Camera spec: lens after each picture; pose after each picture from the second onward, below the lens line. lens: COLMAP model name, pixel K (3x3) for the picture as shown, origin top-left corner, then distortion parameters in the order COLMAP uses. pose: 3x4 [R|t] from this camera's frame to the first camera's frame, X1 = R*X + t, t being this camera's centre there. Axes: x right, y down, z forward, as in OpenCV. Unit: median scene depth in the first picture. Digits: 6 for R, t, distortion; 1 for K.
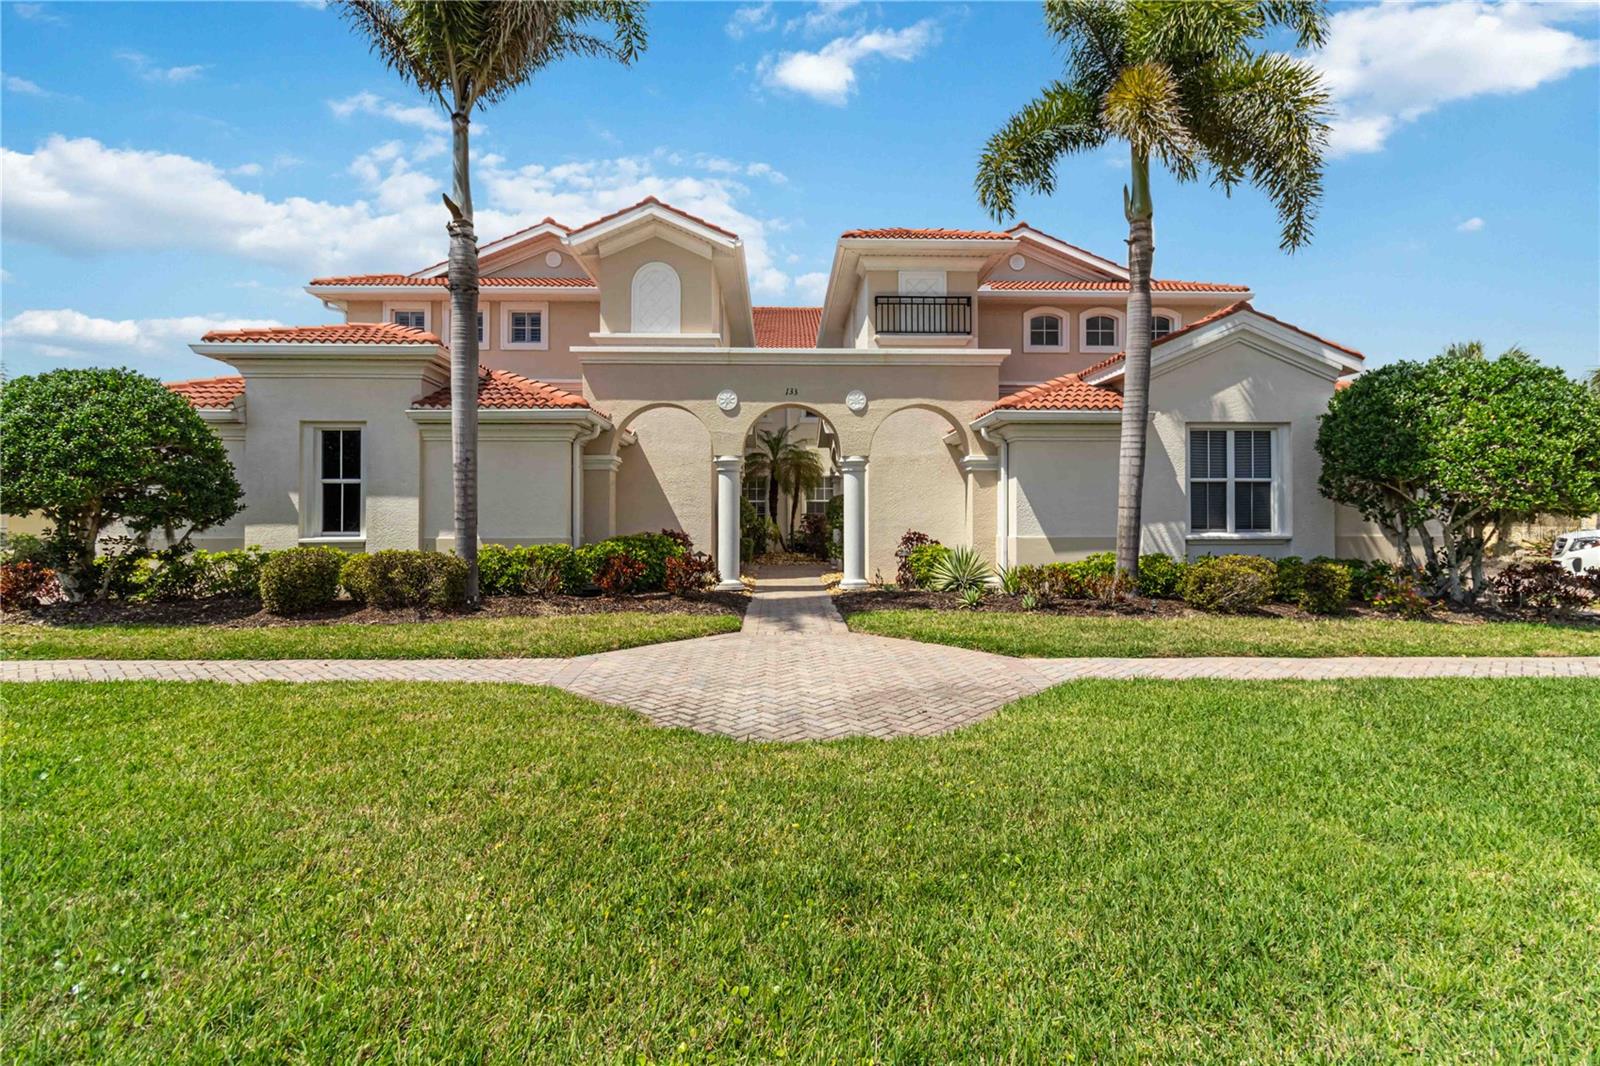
lens RADIAL K [[710.8, 0, 751.5], [0, 710.8, 517.7], [0, 0, 1]] dist [0.014190, 0.000078]
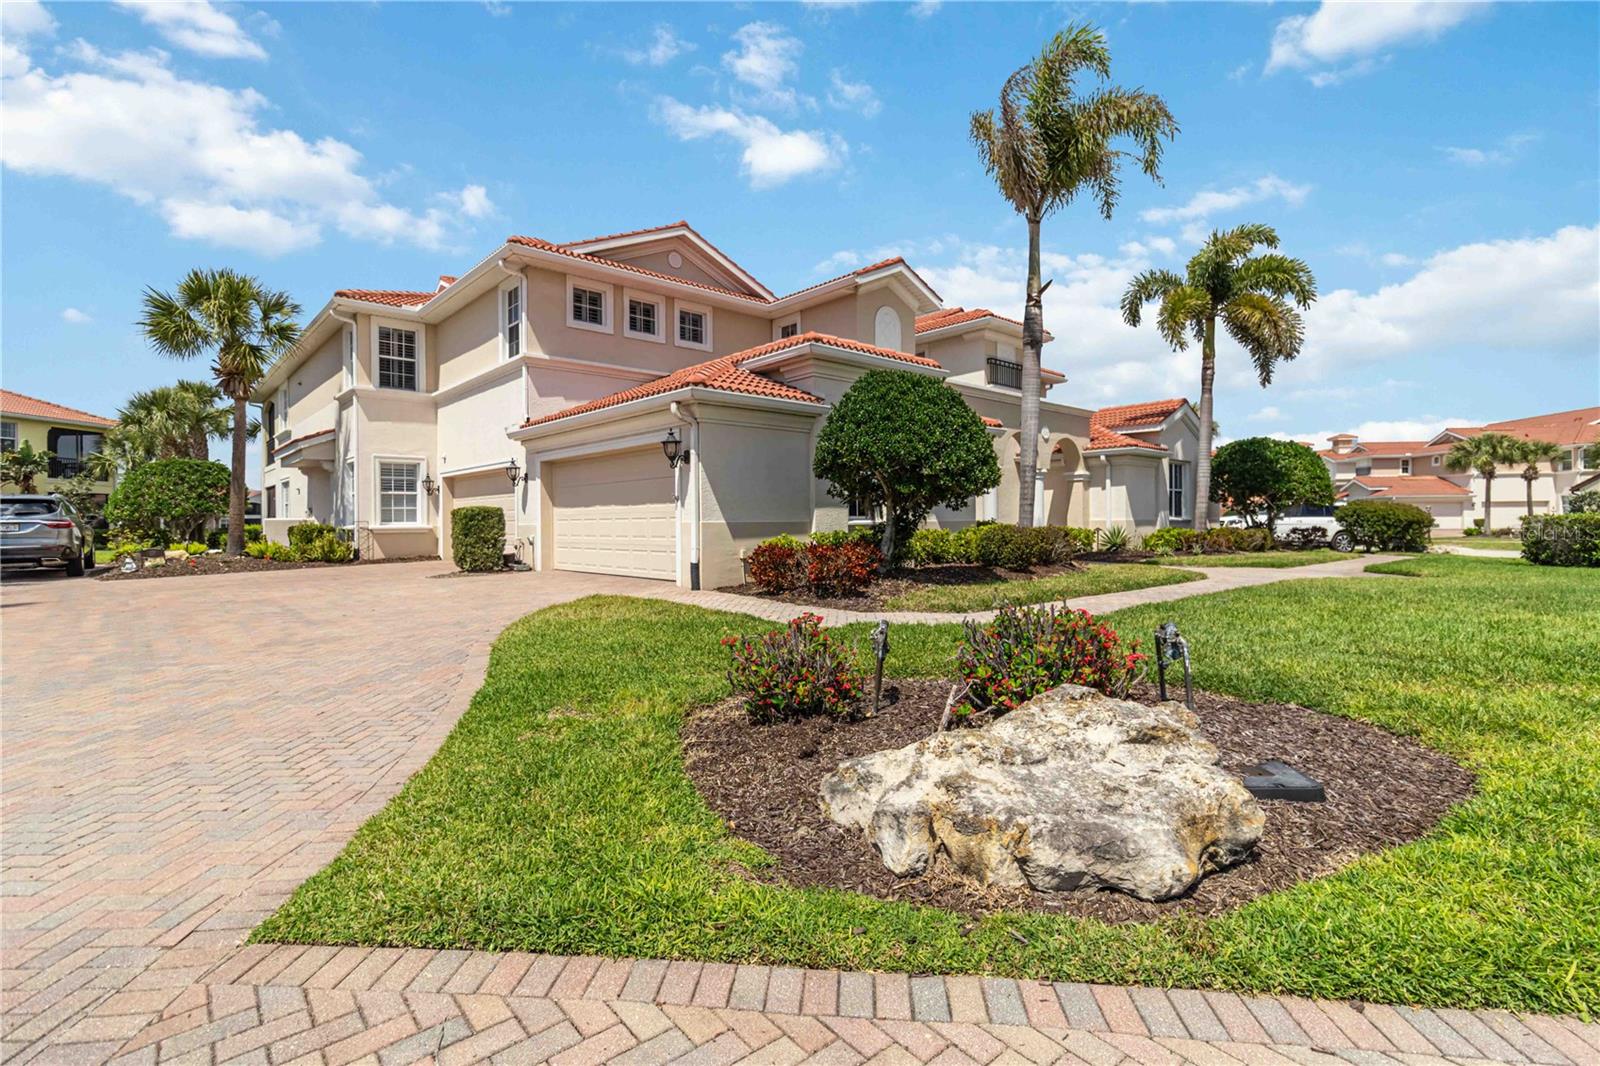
lens RADIAL K [[762.5, 0, 800.5], [0, 762.5, 521.7], [0, 0, 1]] dist [0.003339, 0.000041]
pose [[0.790773, -0.007623, 0.612062, -1.127625], [-0.007933, 0.999711, 0.022699, -0.005065], [-0.612058, -0.022805, 0.790484, 0.015076]]
